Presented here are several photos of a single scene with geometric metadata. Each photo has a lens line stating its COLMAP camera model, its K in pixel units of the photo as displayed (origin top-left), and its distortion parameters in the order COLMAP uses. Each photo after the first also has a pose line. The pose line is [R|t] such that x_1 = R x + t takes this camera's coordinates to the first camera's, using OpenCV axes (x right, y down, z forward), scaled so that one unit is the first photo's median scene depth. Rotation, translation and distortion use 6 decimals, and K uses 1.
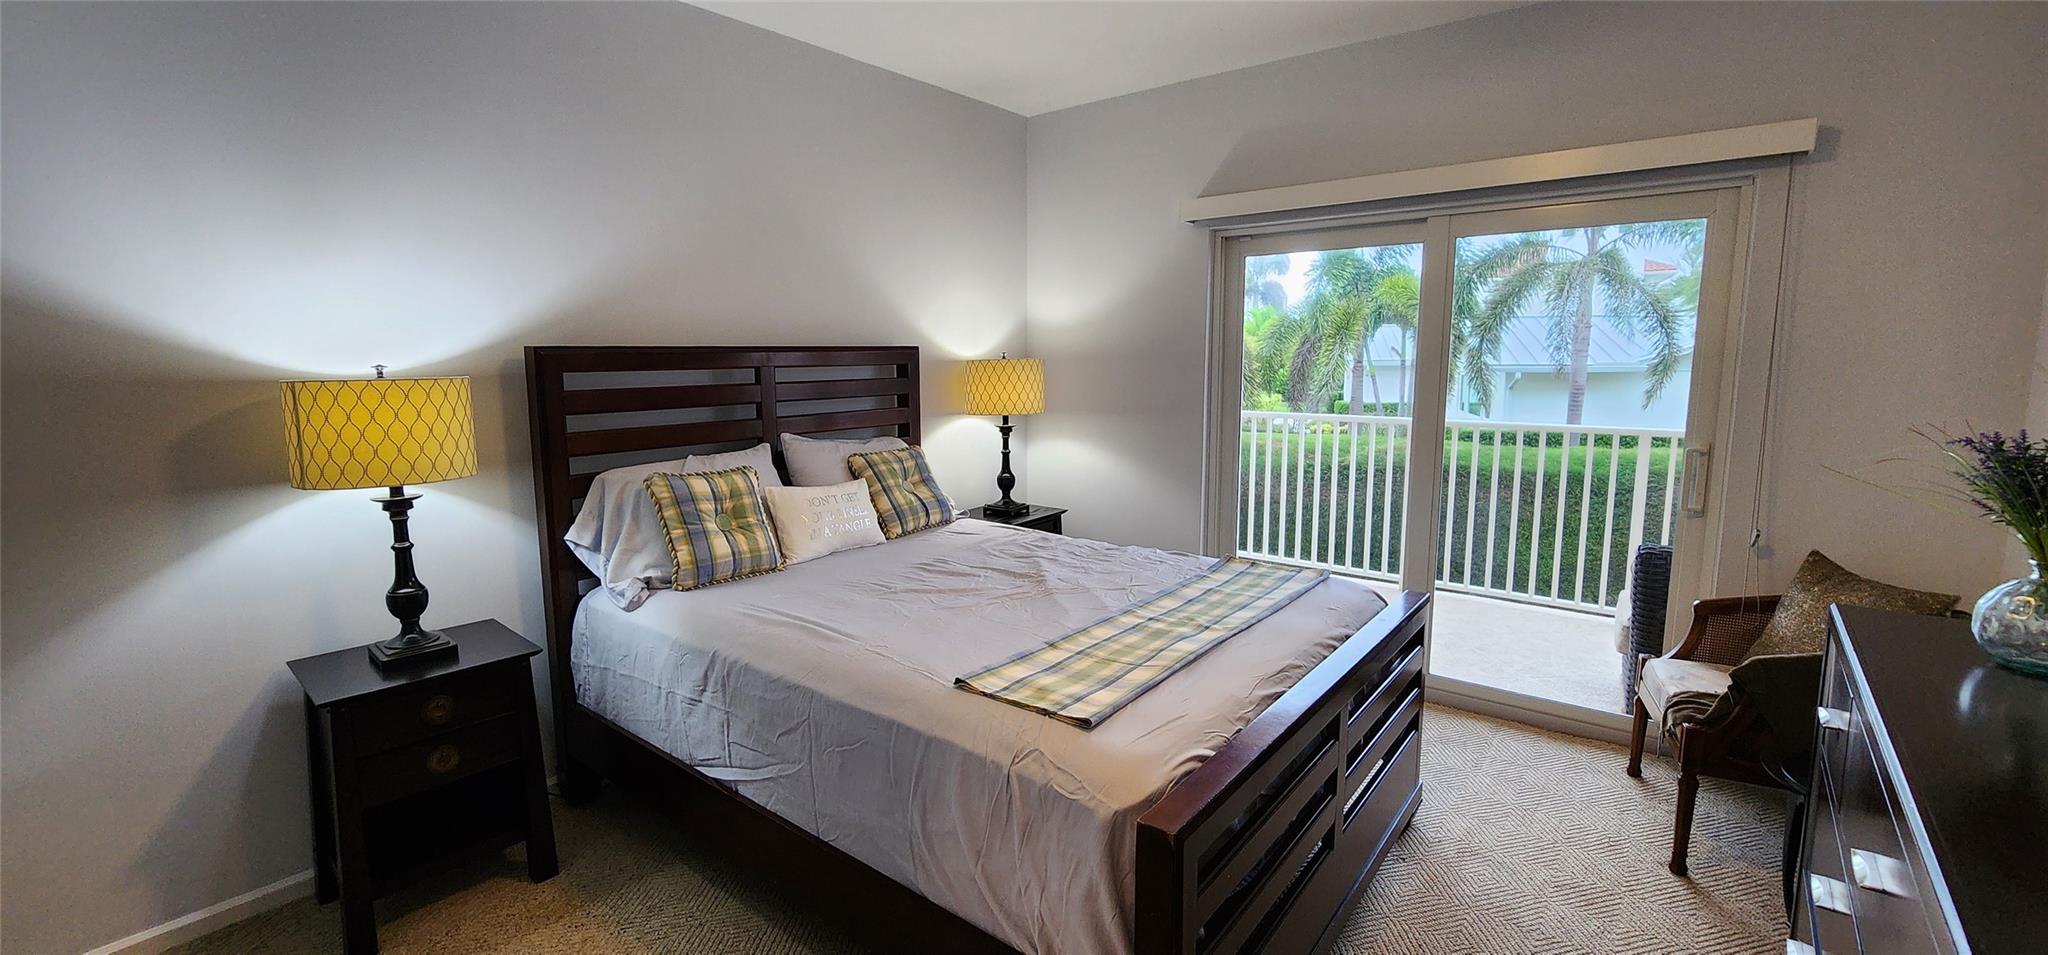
lens RADIAL K [[847.0, 0, 1018.6], [0, 847.0, 472.0], [0, 0, 1]] dist [-0.000427, -0.001060]
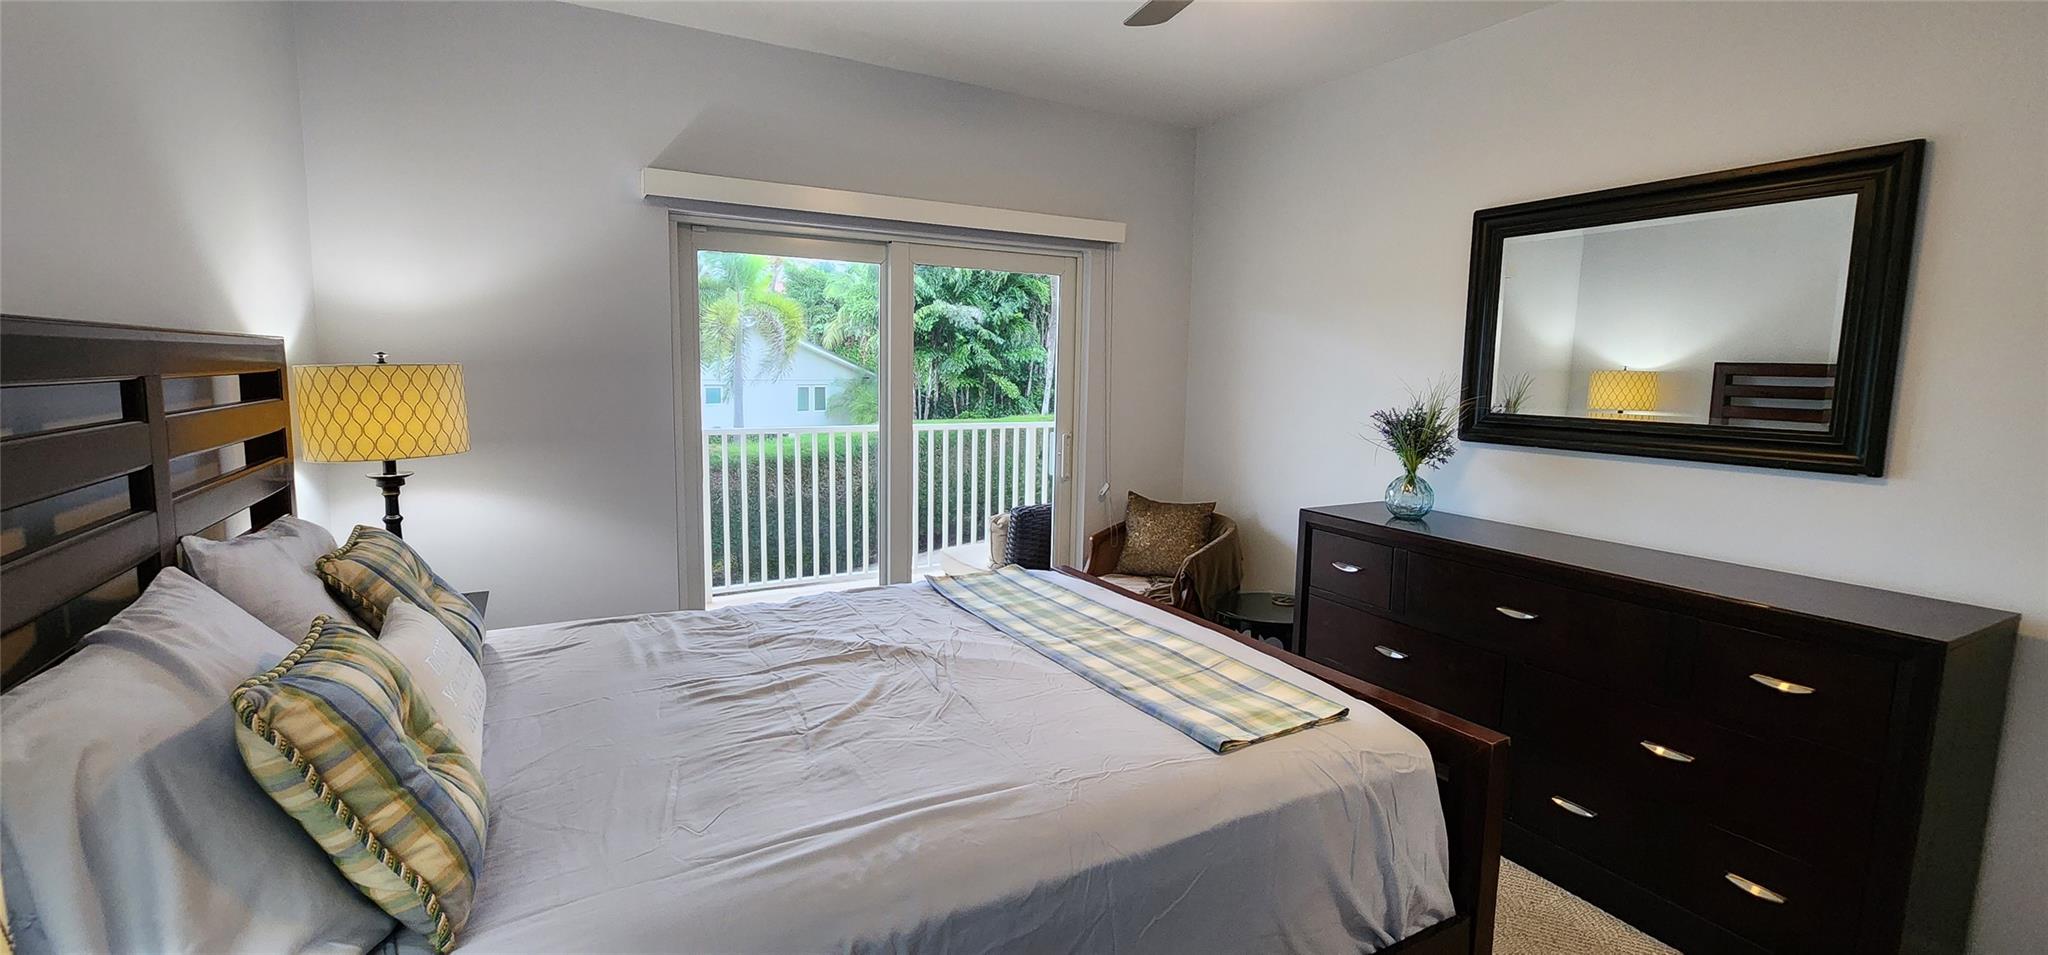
lens RADIAL K [[847.0, 0, 1015.8], [0, 847.0, 464.5], [0, 0, 1]] dist [-0.000427, -0.001060]
pose [[0.382810, -0.095586, 0.918869, -0.646883], [0.113596, 0.991955, 0.055863, -0.075244], [-0.916816, 0.082995, 0.390589, 0.592377]]
